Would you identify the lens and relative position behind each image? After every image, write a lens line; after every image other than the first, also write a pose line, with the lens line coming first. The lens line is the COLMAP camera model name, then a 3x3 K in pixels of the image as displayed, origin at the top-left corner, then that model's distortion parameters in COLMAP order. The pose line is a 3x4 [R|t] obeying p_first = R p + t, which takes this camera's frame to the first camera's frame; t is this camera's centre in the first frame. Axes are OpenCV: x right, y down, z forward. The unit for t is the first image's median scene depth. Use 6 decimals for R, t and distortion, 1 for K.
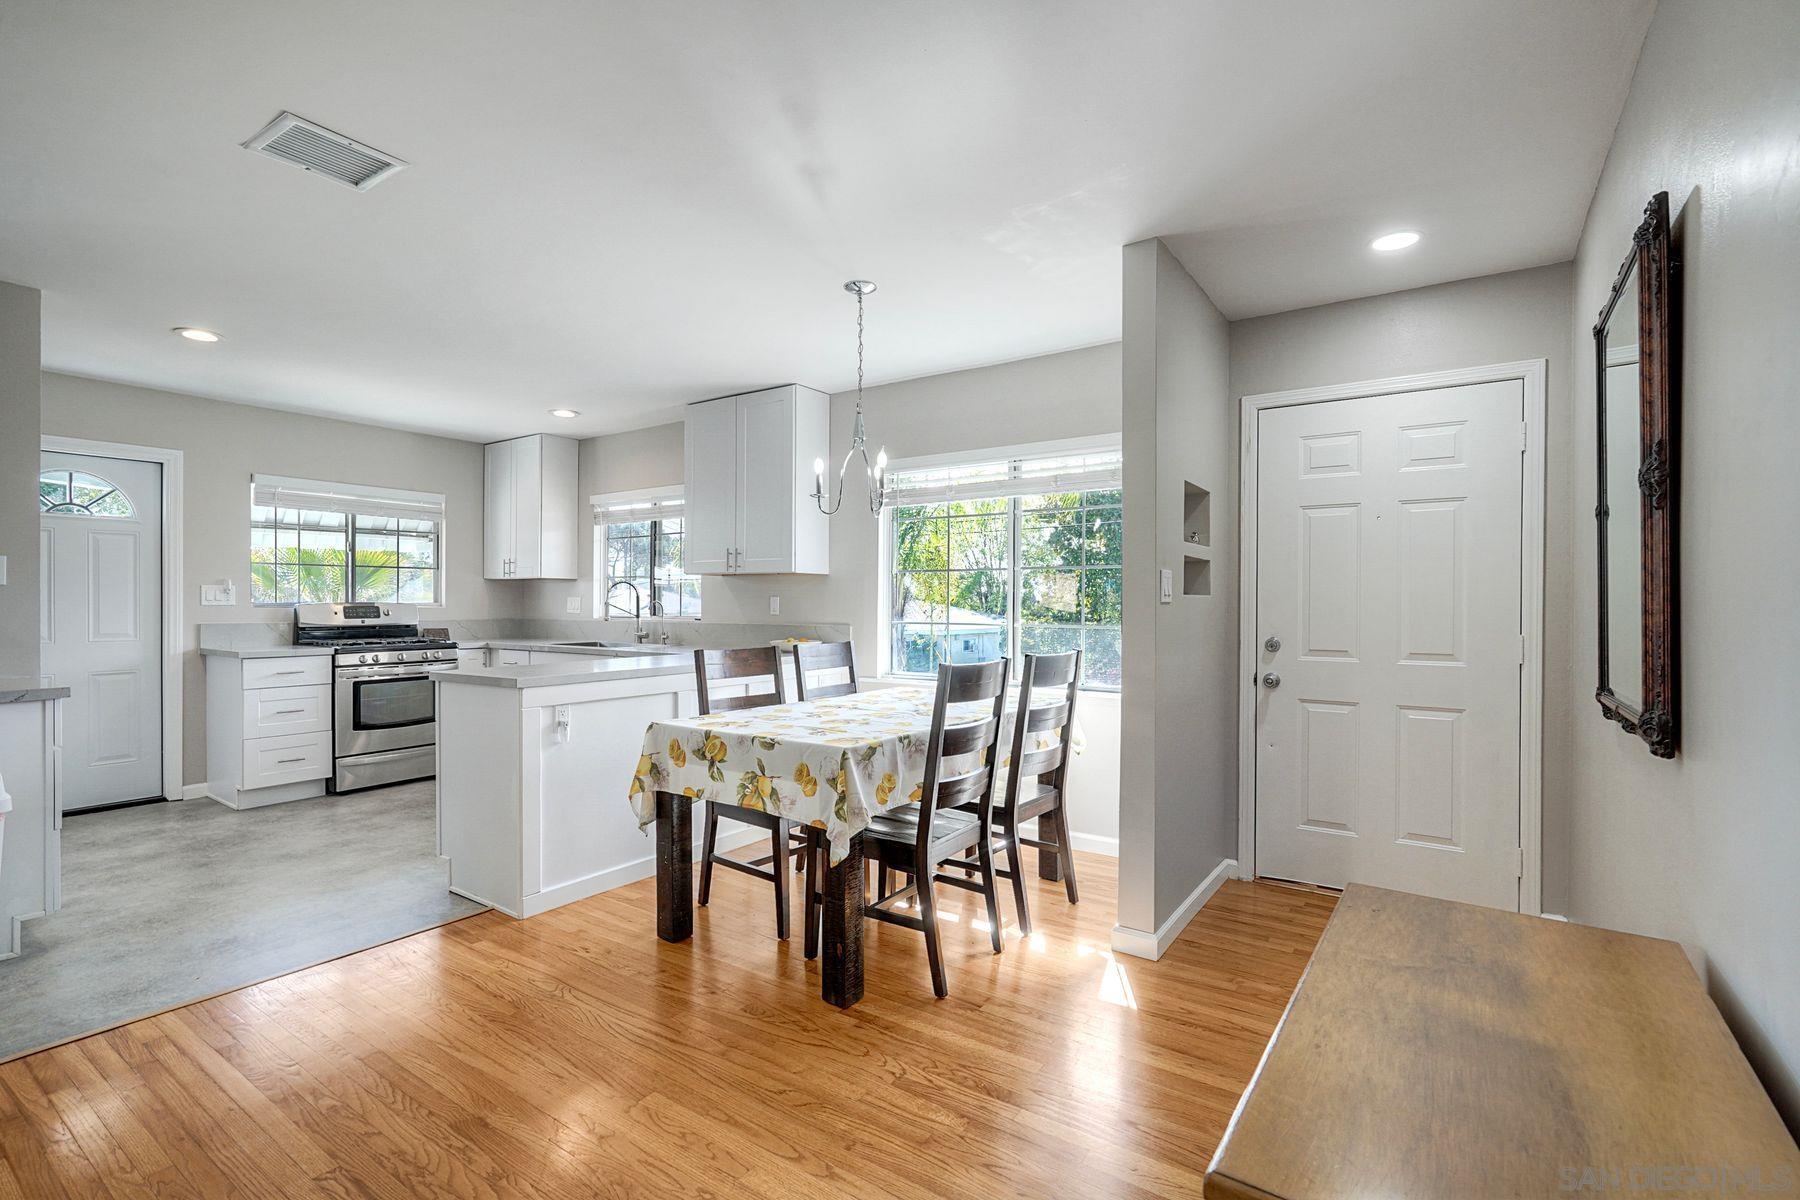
lens RADIAL K [[820.0, 0, 891.6], [0, 820.0, 601.1], [0, 0, 1]] dist [-0.006304, 0.003584]
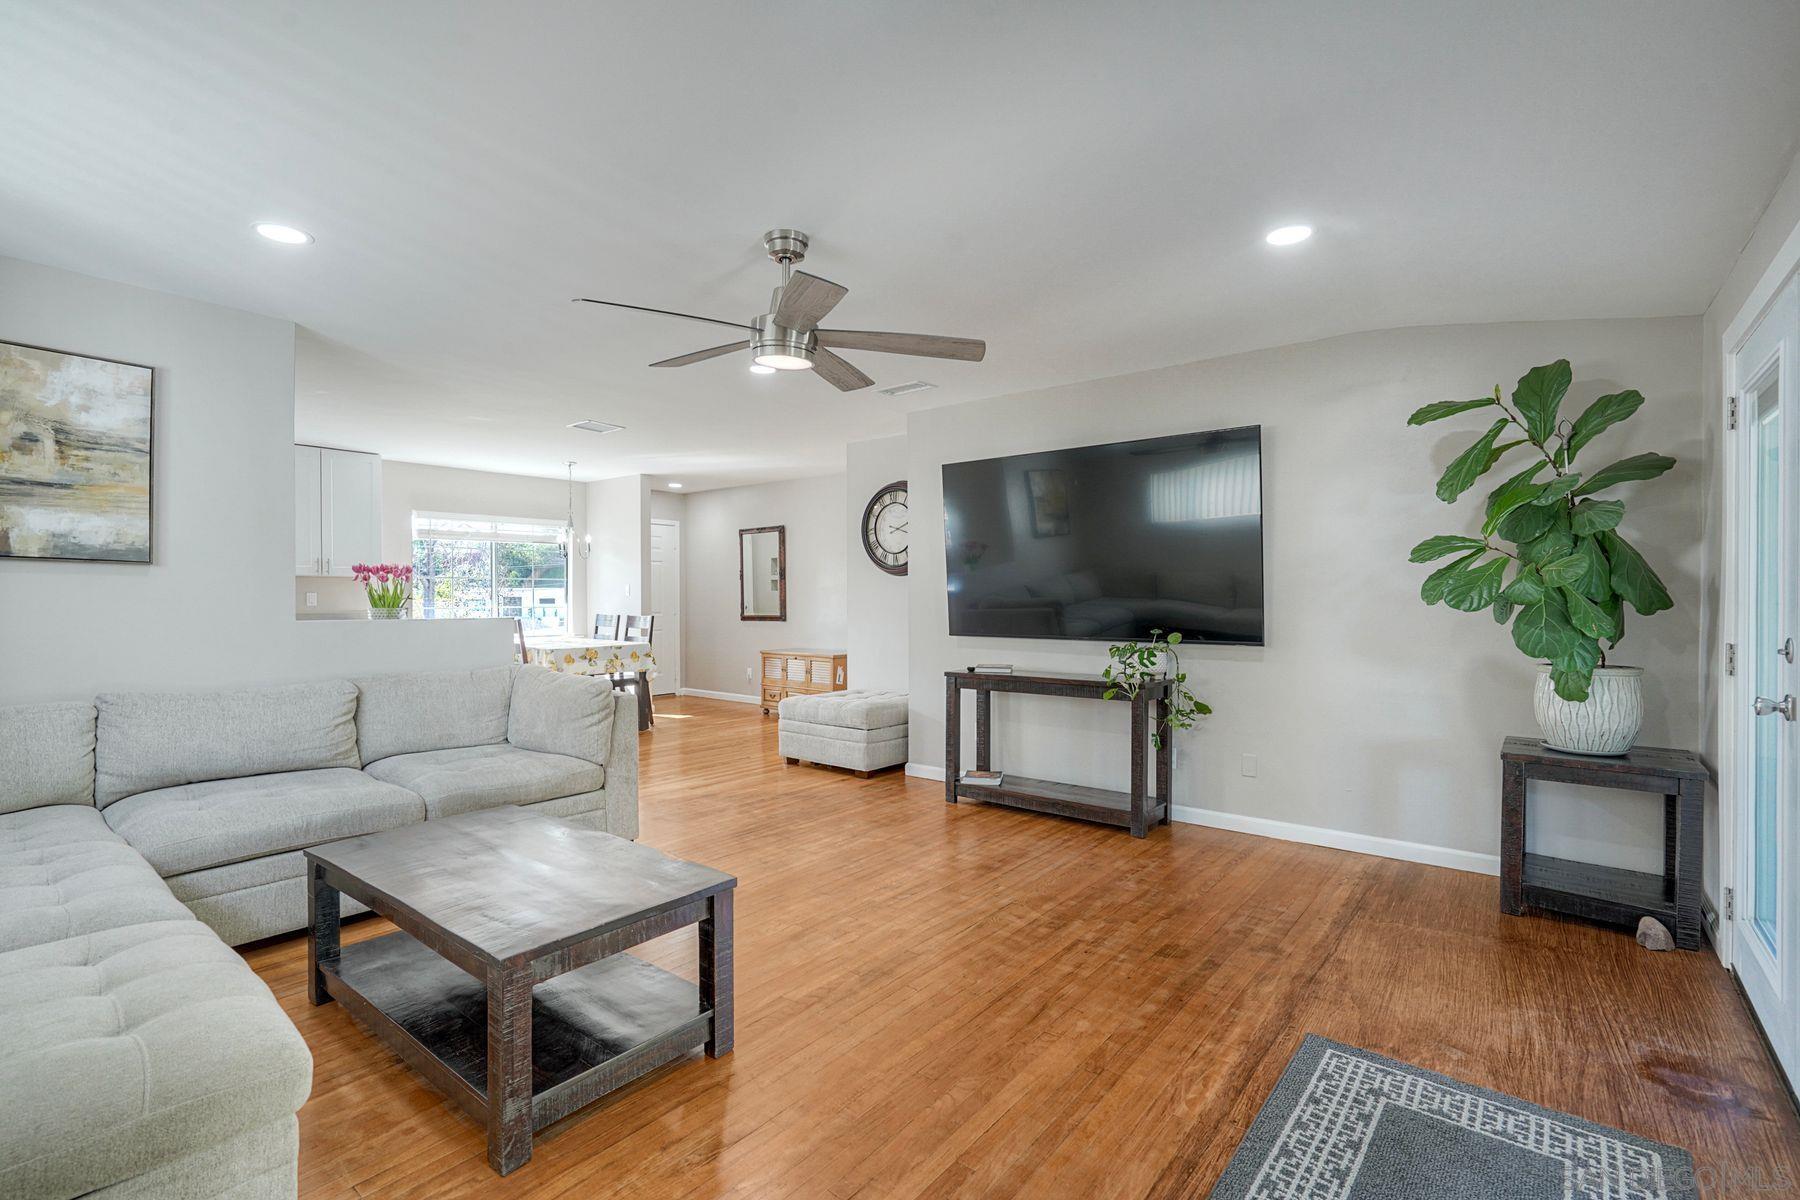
lens RADIAL K [[820.0, 0, 881.8], [0, 820.0, 598.0], [0, 0, 1]] dist [-0.006304, 0.003584]
pose [[0.087640, -0.008996, 0.996112, -1.480945], [0.002965, 0.999957, 0.008770, -0.006886], [-0.996148, 0.002185, 0.087663, -0.063631]]
